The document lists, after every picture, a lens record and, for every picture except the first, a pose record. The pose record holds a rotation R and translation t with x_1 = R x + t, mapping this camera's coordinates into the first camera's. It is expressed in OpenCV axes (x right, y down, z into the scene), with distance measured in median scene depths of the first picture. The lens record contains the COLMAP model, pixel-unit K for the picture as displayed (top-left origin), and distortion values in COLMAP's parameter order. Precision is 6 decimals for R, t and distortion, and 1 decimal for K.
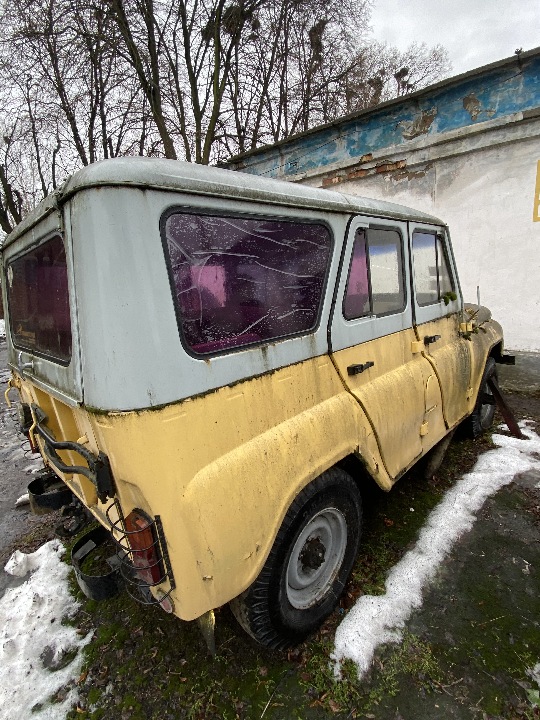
lens RADIAL K [[355.4, 0, 270.9], [0, 355.4, 360.7], [0, 0, 1]] dist [-0.013176, -0.002760]
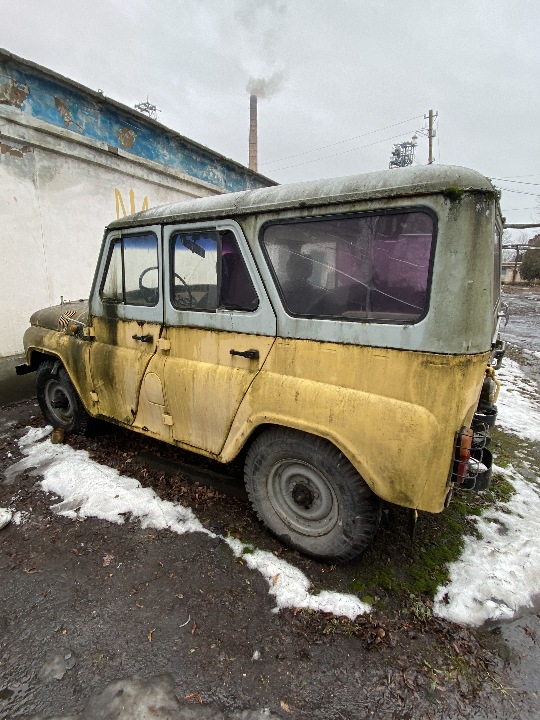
lens RADIAL K [[355.4, 0, 271.4], [0, 355.4, 359.6], [0, 0, 1]] dist [-0.013176, -0.002760]
pose [[-0.207418, -0.166012, 0.964063, -0.641228], [0.227493, 0.950292, 0.212585, -0.102925], [-0.951433, 0.263412, -0.159341, 0.733817]]
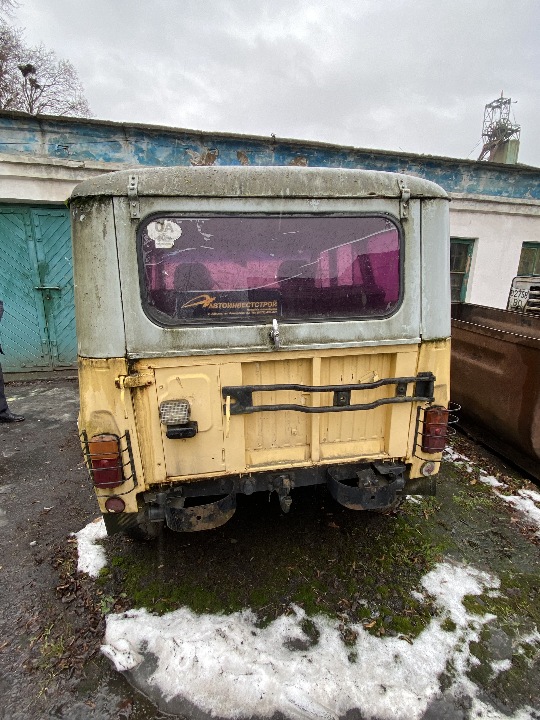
lens RADIAL K [[355.4, 0, 270.5], [0, 355.4, 360.2], [0, 0, 1]] dist [-0.013176, -0.002760]
pose [[0.583843, -0.107434, 0.804727, -0.528888], [0.142881, 0.989332, 0.028417, 0.021581], [-0.799195, 0.098389, 0.592965, 0.164072]]
